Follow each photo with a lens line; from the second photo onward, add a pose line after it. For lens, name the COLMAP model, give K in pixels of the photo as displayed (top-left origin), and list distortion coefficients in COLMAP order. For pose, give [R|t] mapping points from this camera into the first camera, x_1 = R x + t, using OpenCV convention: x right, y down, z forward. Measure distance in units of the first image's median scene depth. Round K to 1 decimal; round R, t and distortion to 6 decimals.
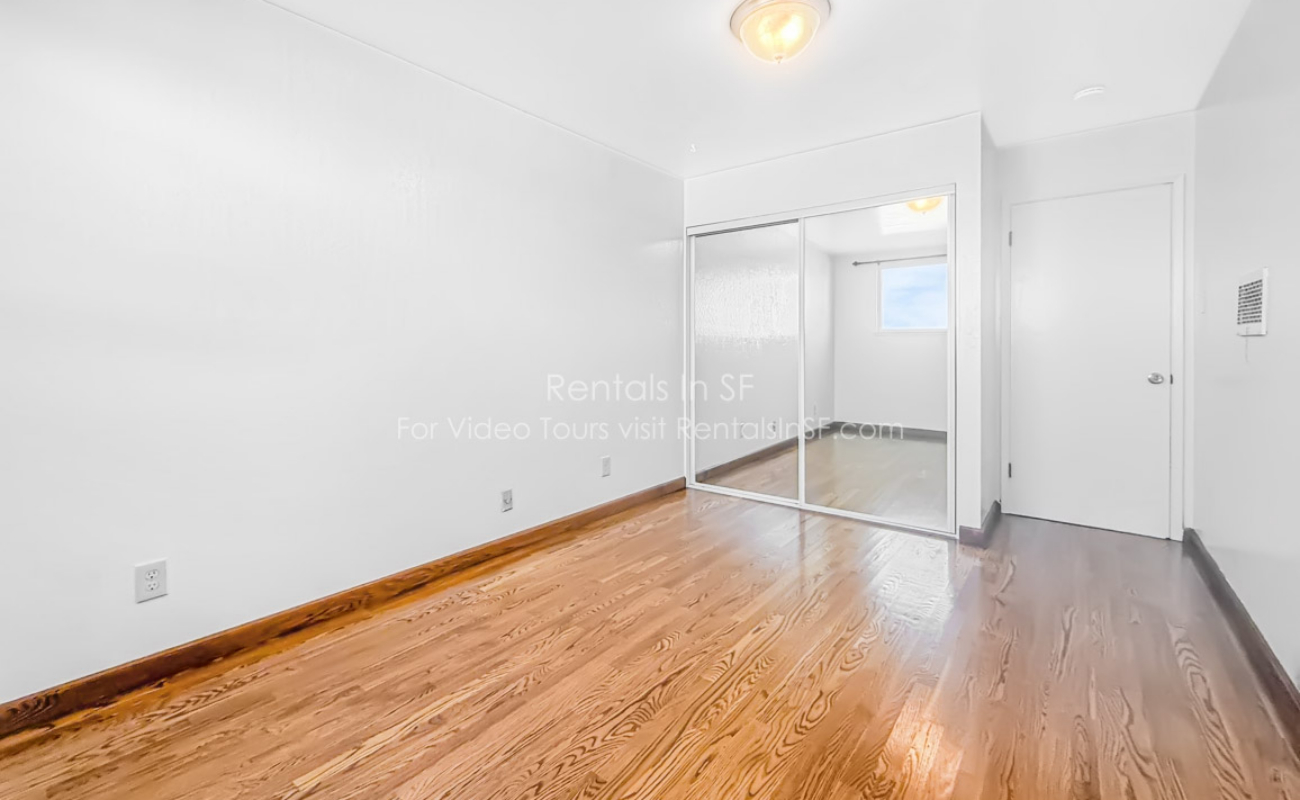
lens RADIAL K [[543.9, 0, 649.4], [0, 543.9, 347.9], [0, 0, 1]] dist [0.001849, 0.000189]
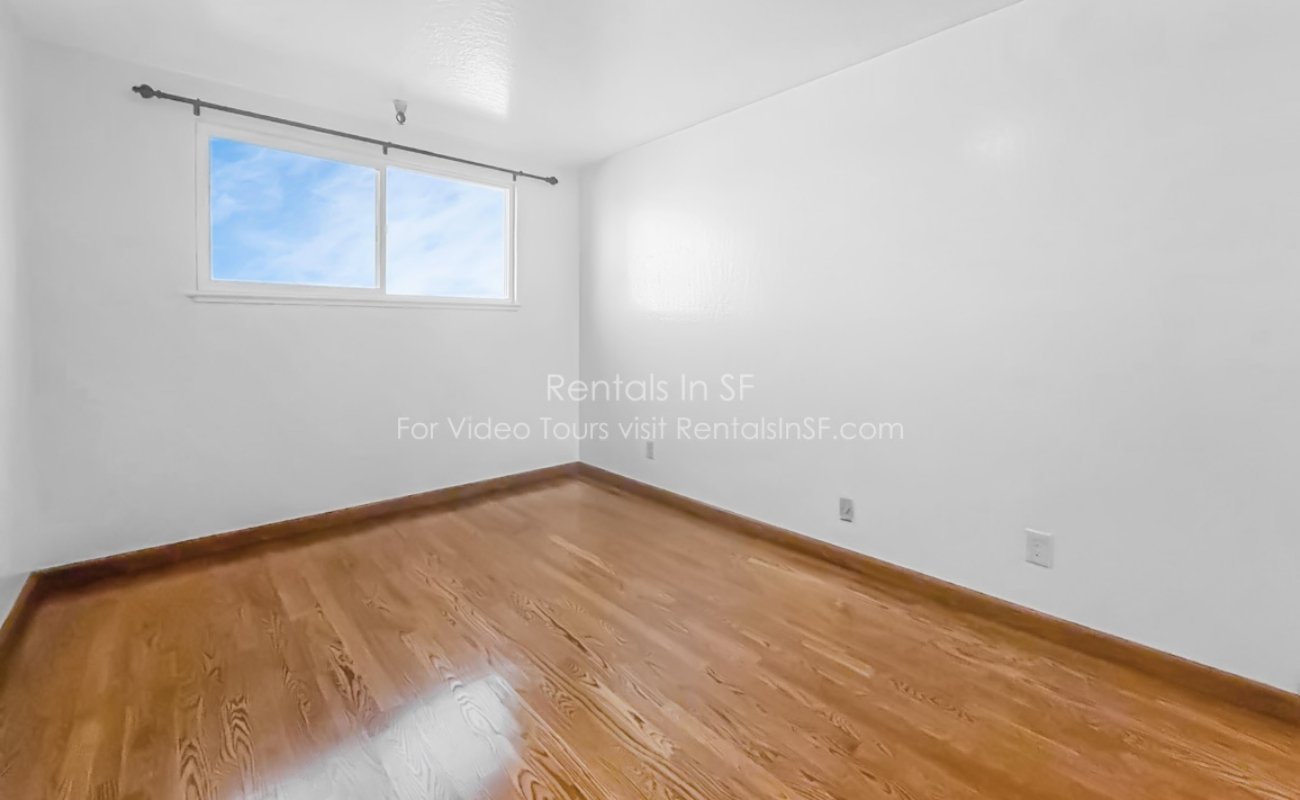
lens RADIAL K [[543.9, 0, 649.4], [0, 543.9, 347.9], [0, 0, 1]] dist [0.001849, 0.000189]
pose [[-0.173204, 0.038720, -0.984125, 0.931346], [-0.007976, 0.999139, 0.040714, -0.032272], [0.984854, 0.014901, -0.172746, 1.145606]]
